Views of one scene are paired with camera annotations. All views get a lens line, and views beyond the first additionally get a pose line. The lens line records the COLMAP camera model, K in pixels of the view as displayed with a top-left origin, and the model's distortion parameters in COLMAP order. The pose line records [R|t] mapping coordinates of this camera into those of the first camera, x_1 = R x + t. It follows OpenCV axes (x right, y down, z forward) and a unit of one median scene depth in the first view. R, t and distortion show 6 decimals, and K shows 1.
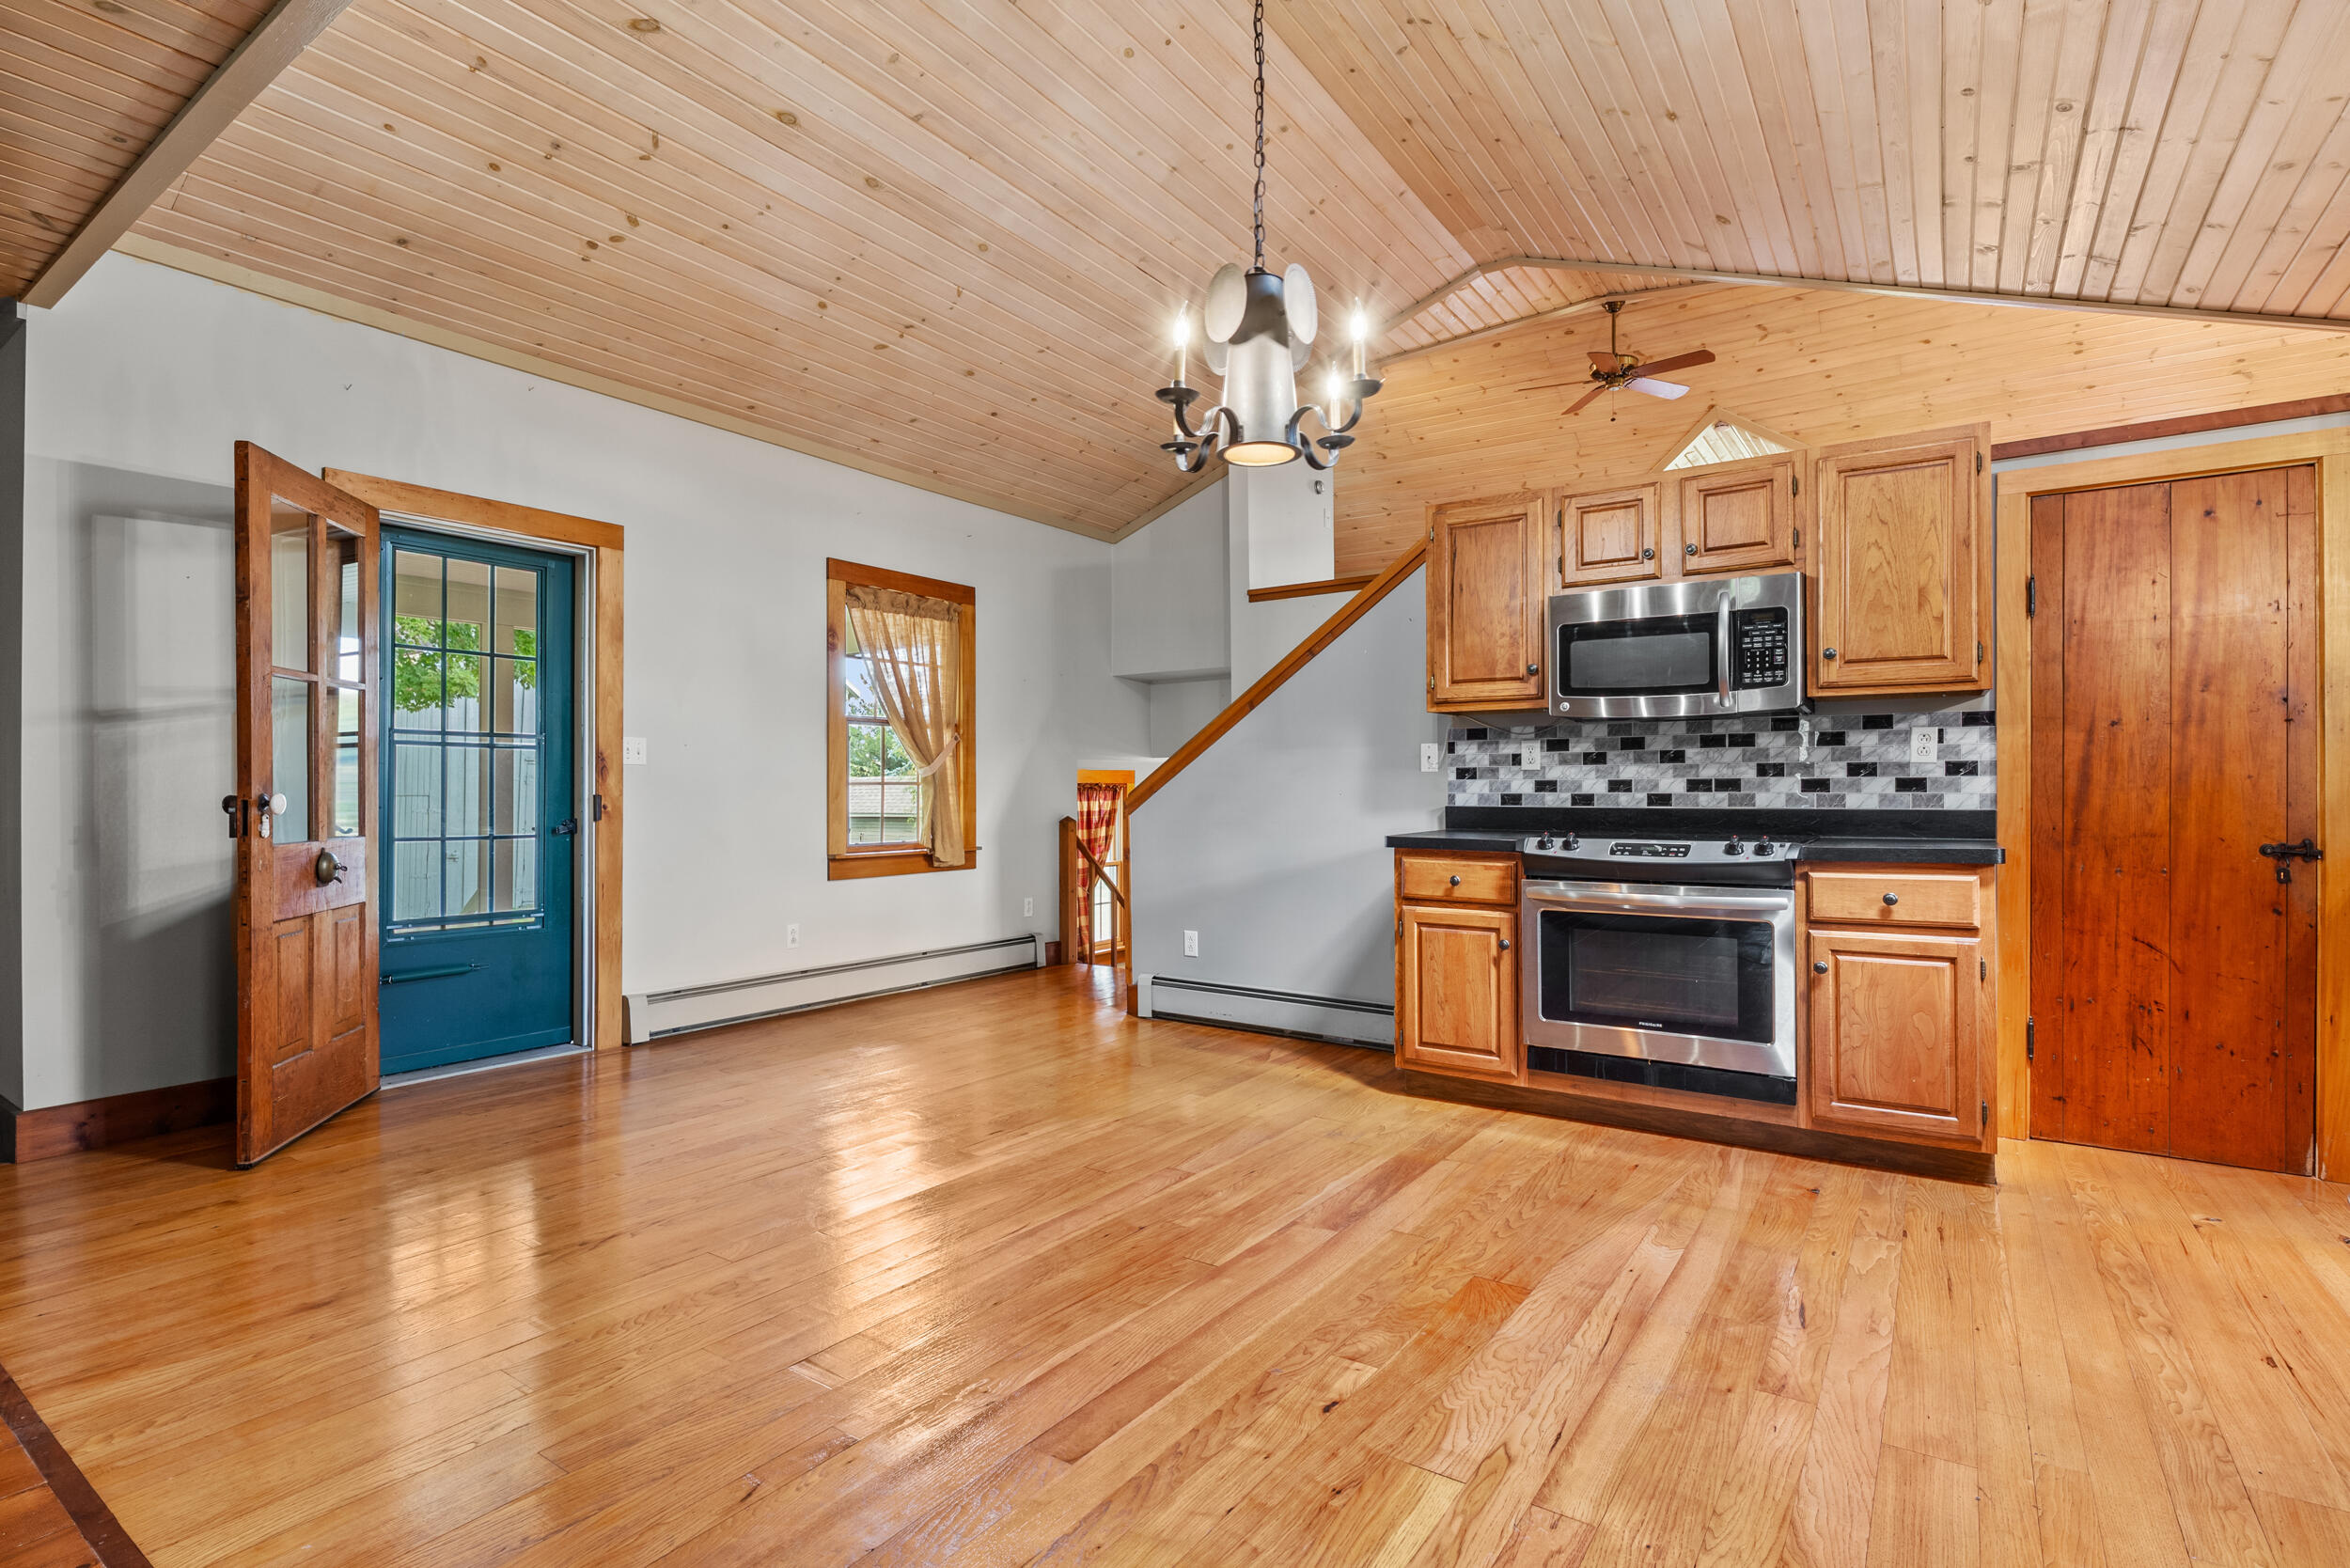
lens RADIAL K [[1125.4, 0, 1156.8], [0, 1125.4, 767.7], [0, 0, 1]] dist [-0.001995, -0.000574]
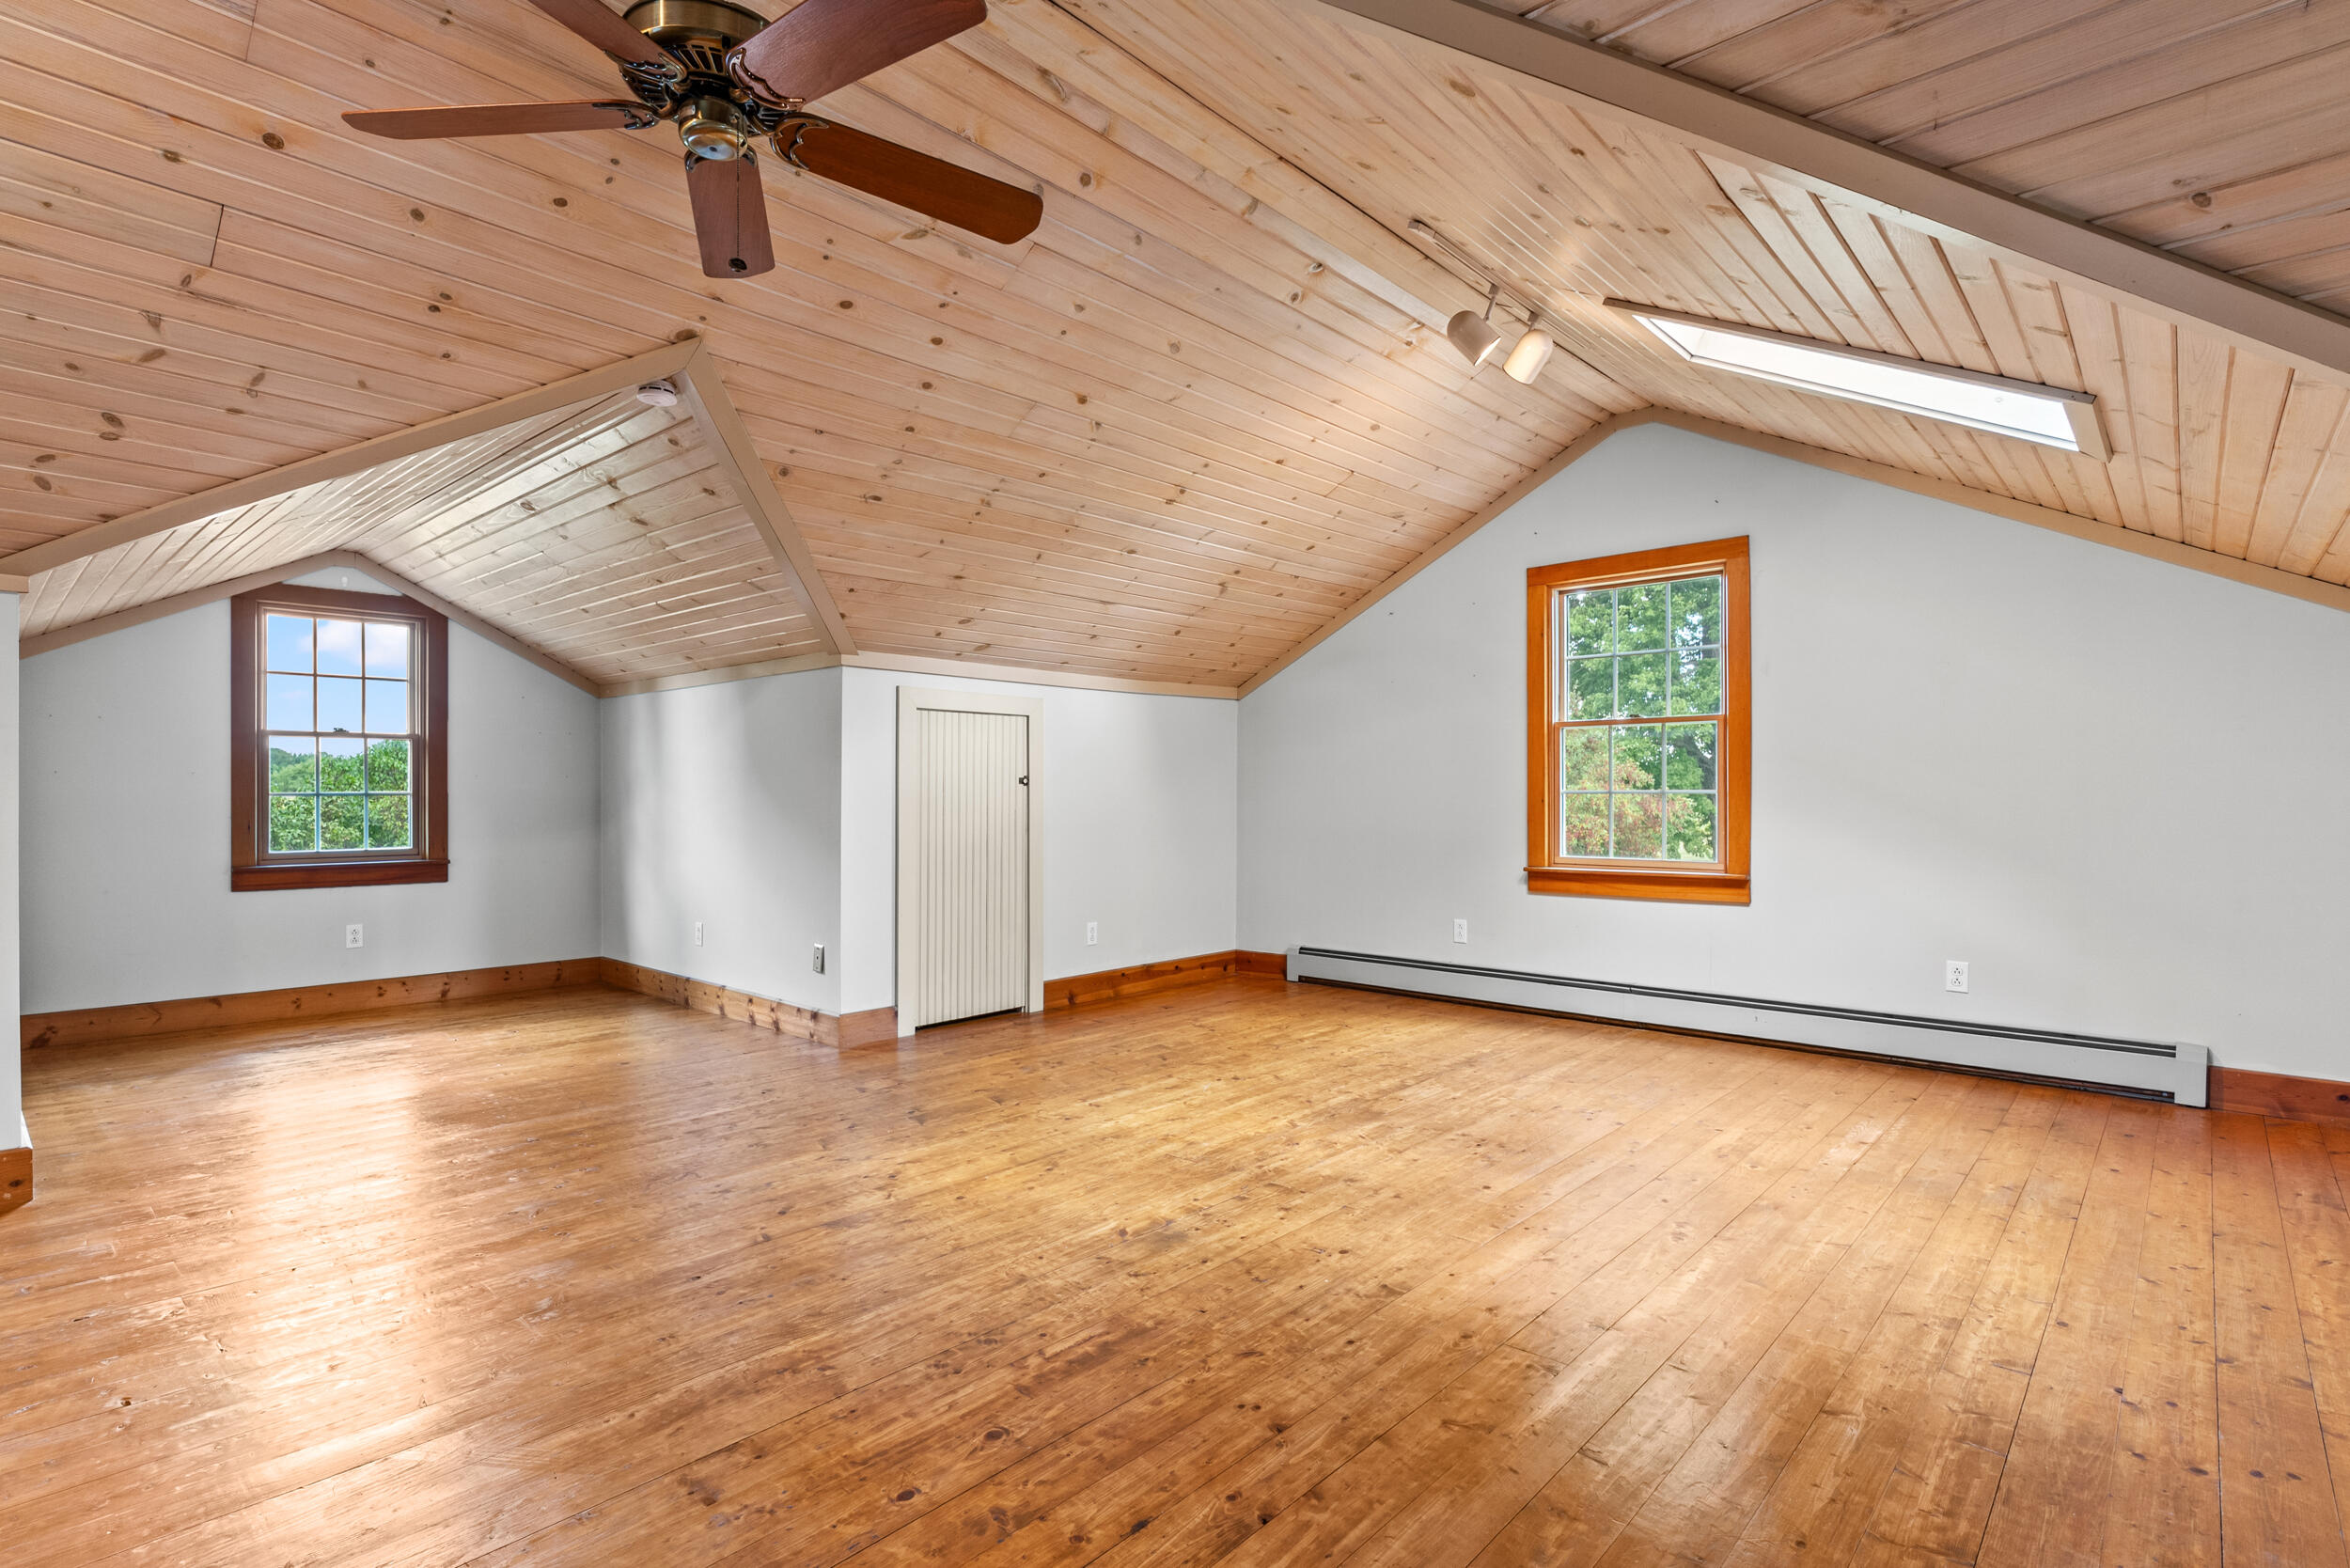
lens RADIAL K [[1125.4, 0, 1145.7], [0, 1125.4, 790.5], [0, 0, 1]] dist [-0.001995, -0.000574]
pose [[0.137785, 0.004129, 0.990454, 0.354180], [-0.019462, 0.999810, -0.001460, -0.412549], [-0.990271, -0.019075, 0.137839, 1.884510]]
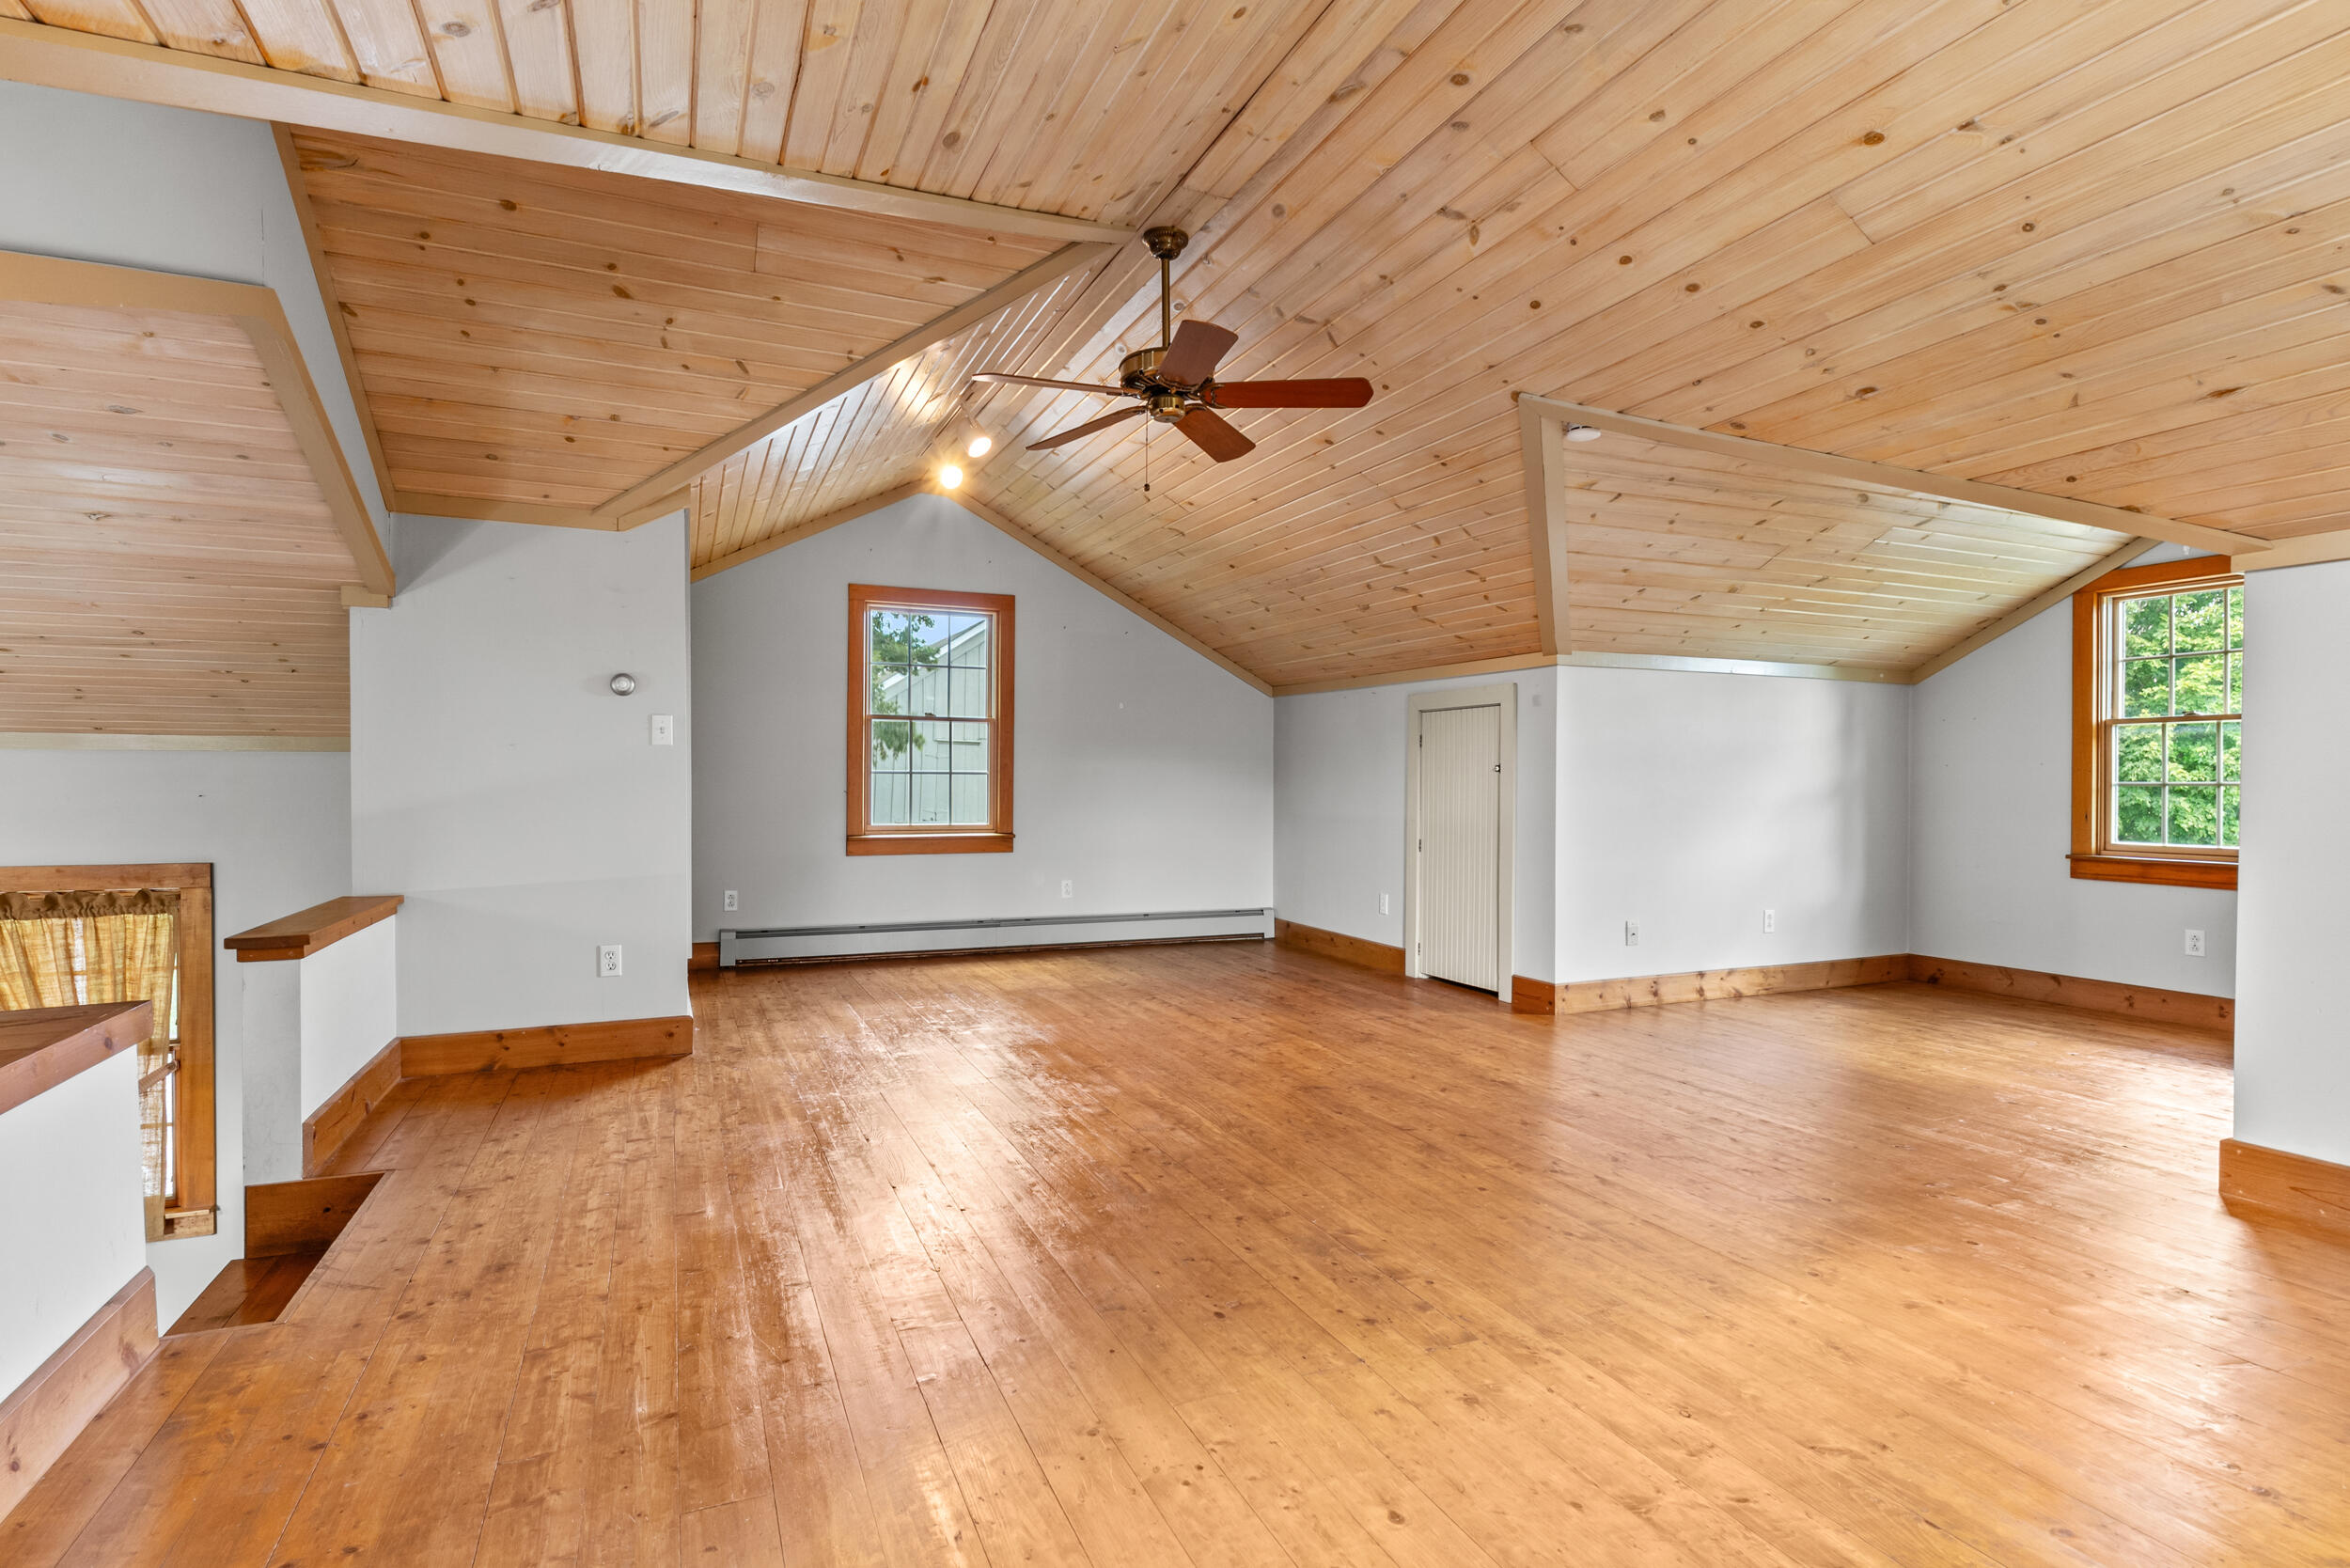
lens RADIAL K [[1125.4, 0, 1158.1], [0, 1125.4, 788.9], [0, 0, 1]] dist [-0.001995, -0.000574]
pose [[0.854666, 0.008181, -0.519115, 1.428129], [0.003911, 0.999746, 0.022196, -0.419431], [0.519164, -0.021000, 0.854416, 1.289926]]
